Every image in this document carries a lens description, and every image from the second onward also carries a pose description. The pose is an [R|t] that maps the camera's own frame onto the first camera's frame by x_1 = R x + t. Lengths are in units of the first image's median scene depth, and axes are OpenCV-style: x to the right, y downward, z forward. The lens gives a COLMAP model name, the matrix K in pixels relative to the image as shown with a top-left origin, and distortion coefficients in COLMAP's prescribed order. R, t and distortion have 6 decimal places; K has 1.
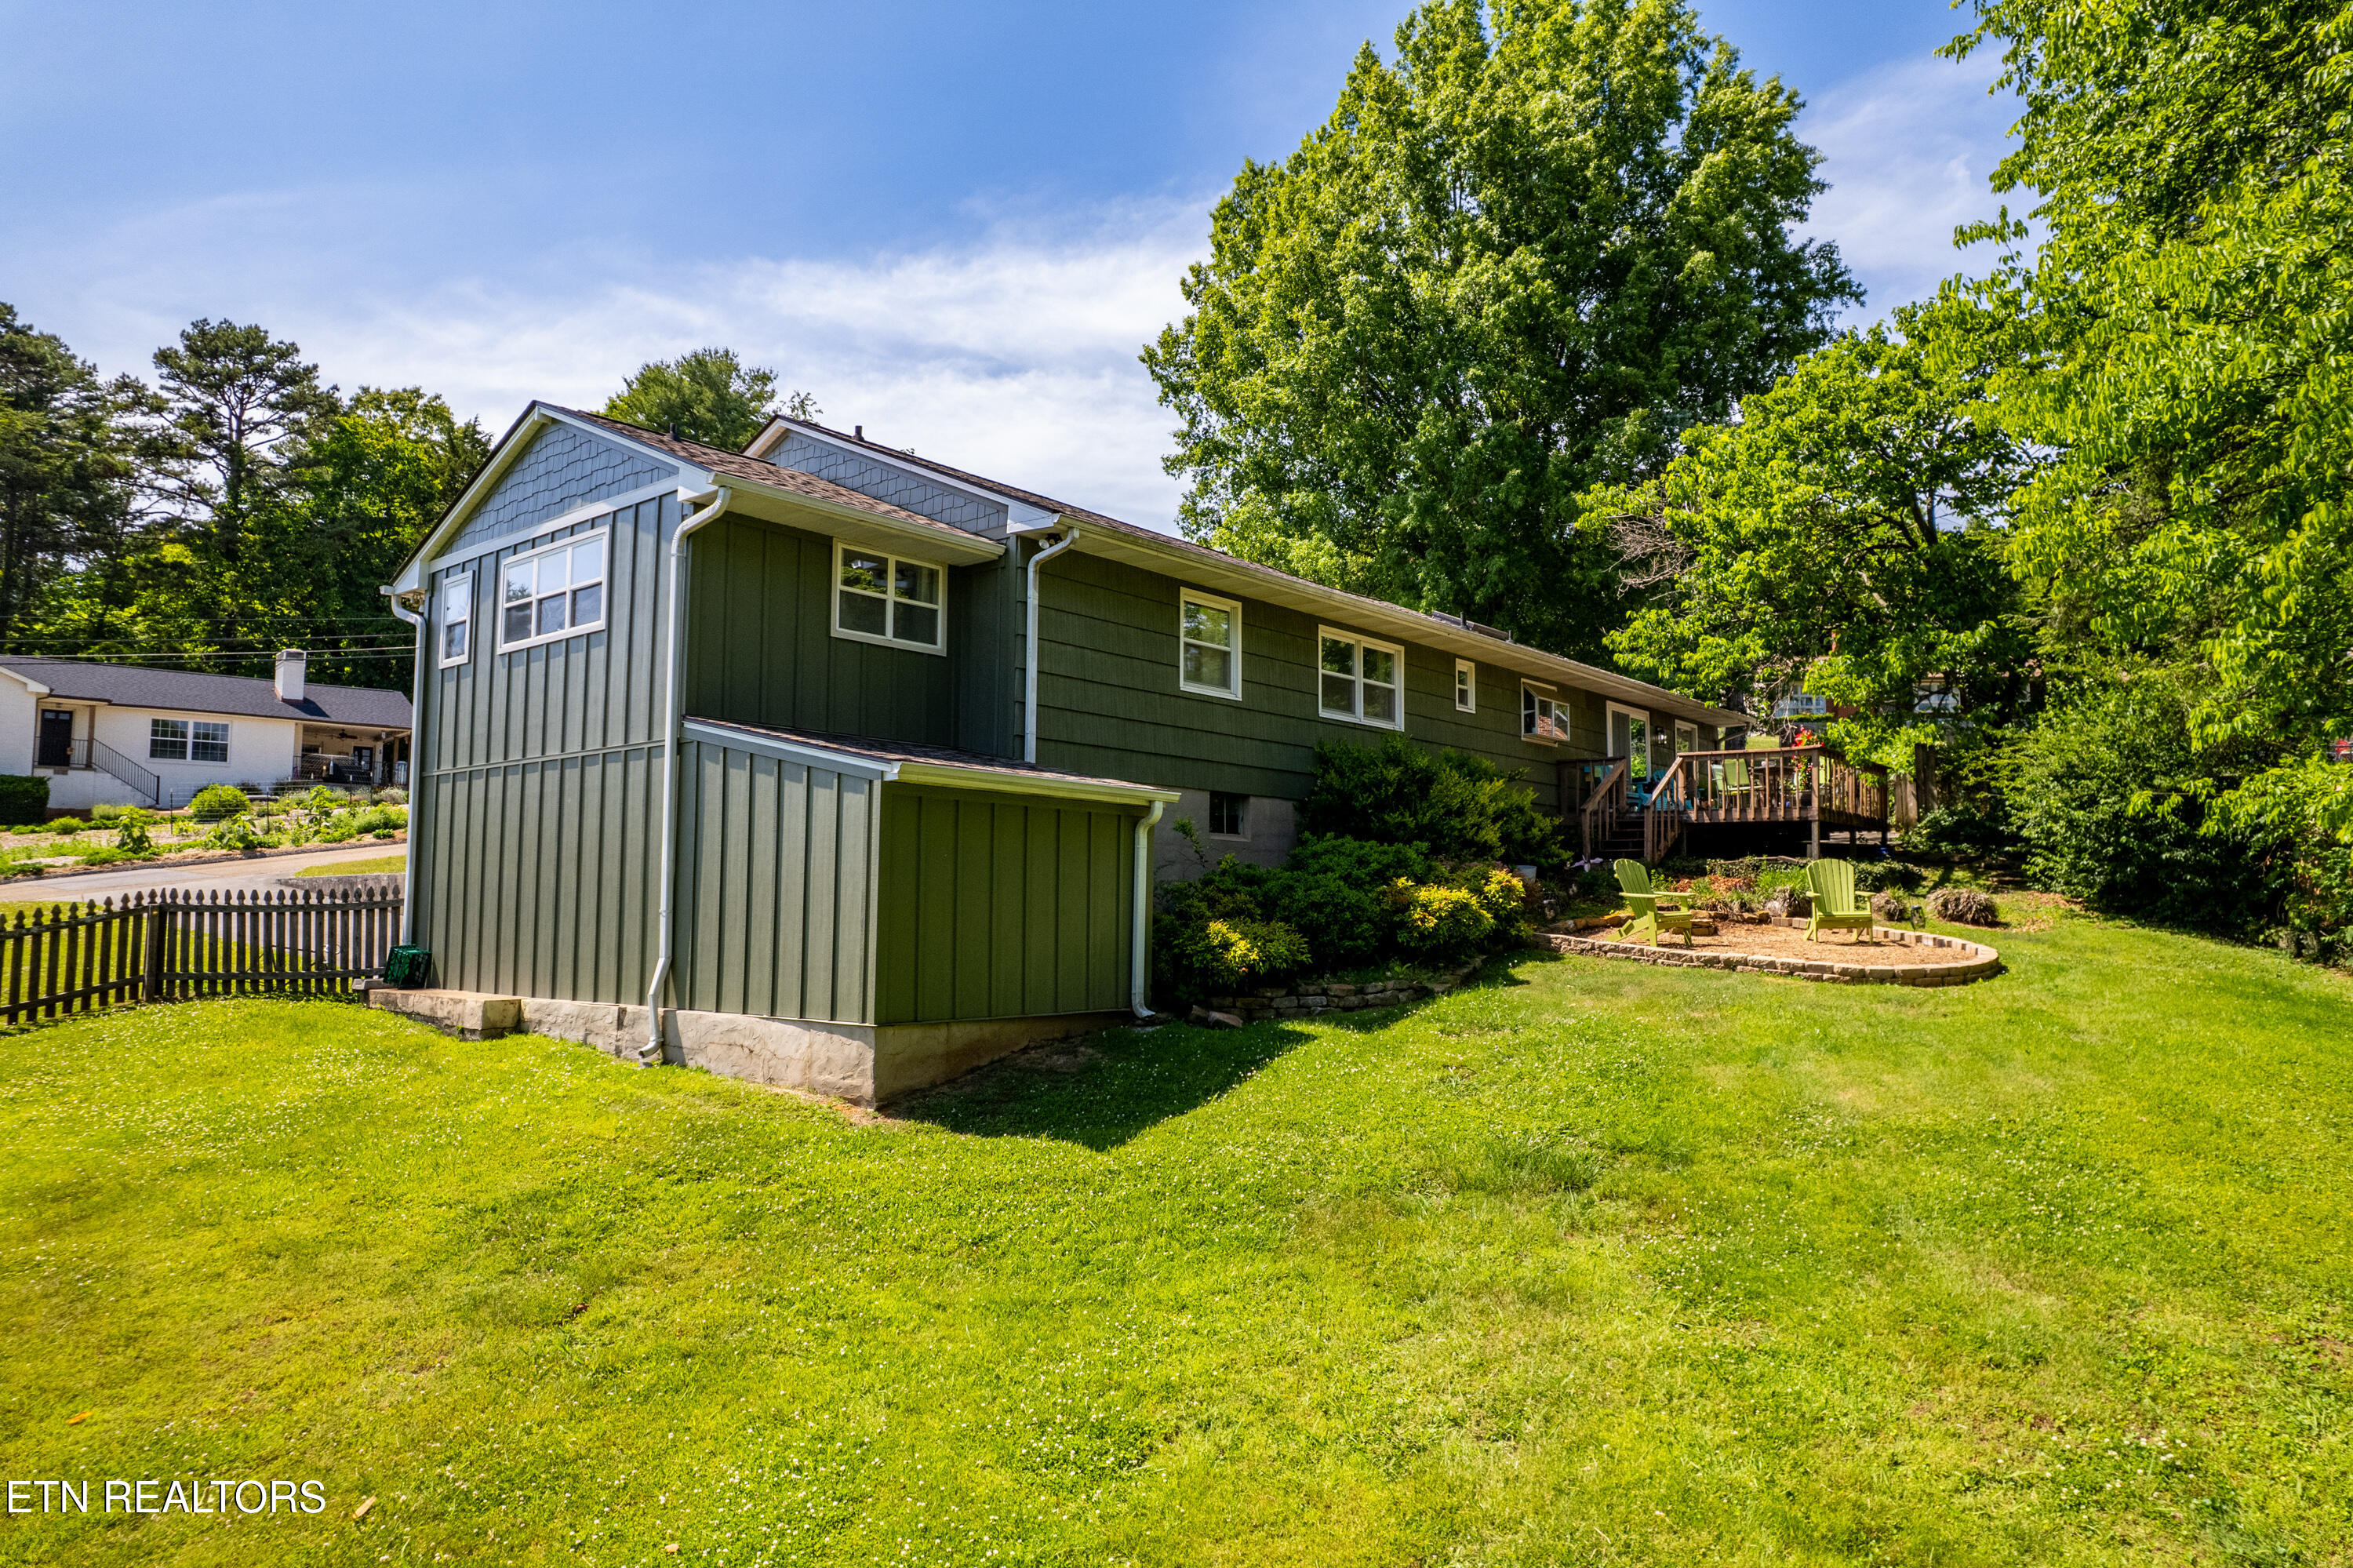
lens RADIAL K [[1479.3, 0, 1141.0], [0, 1479.3, 782.4], [0, 0, 1]] dist [-0.083354, 0.029747]
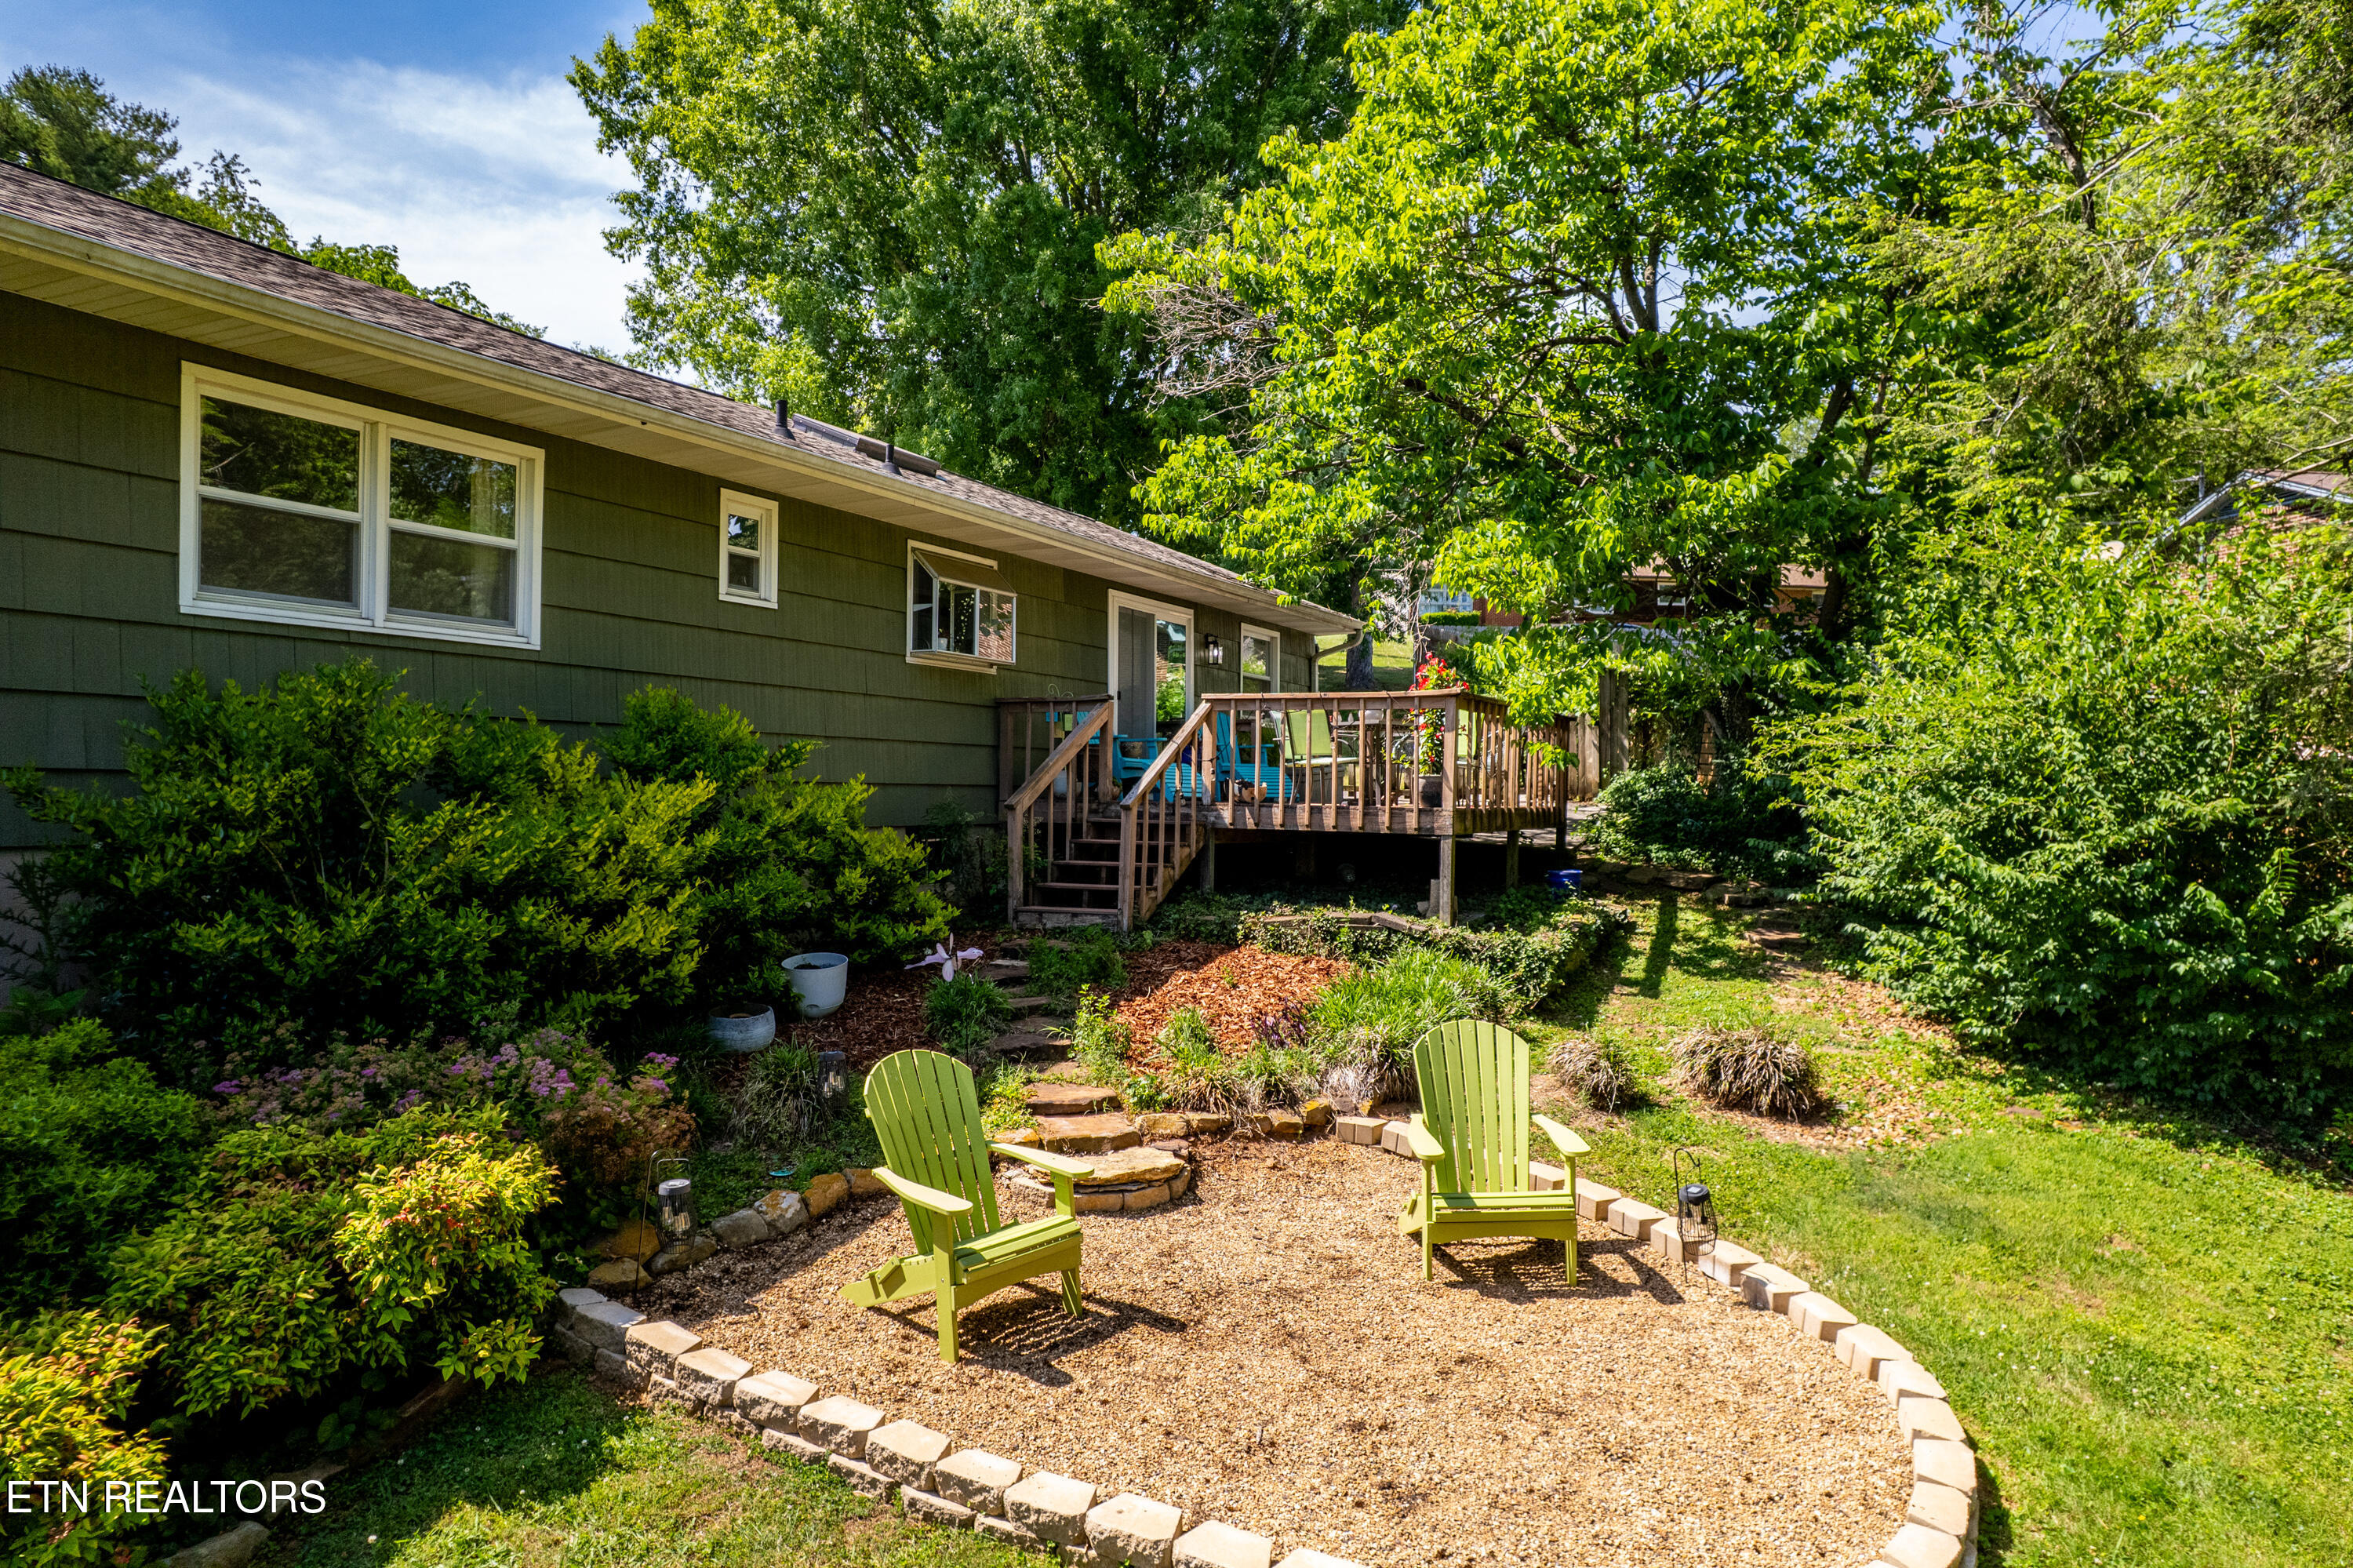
lens RADIAL K [[1451.0, 0, 1176.5], [0, 1451.0, 784.0], [0, 0, 1]] dist [-0.054770, 0.027871]
pose [[0.970905, -0.002211, 0.239454, 0.212487], [-0.017514, 0.996624, 0.080213, -0.026590], [-0.238823, -0.082073, 0.967589, 0.453231]]
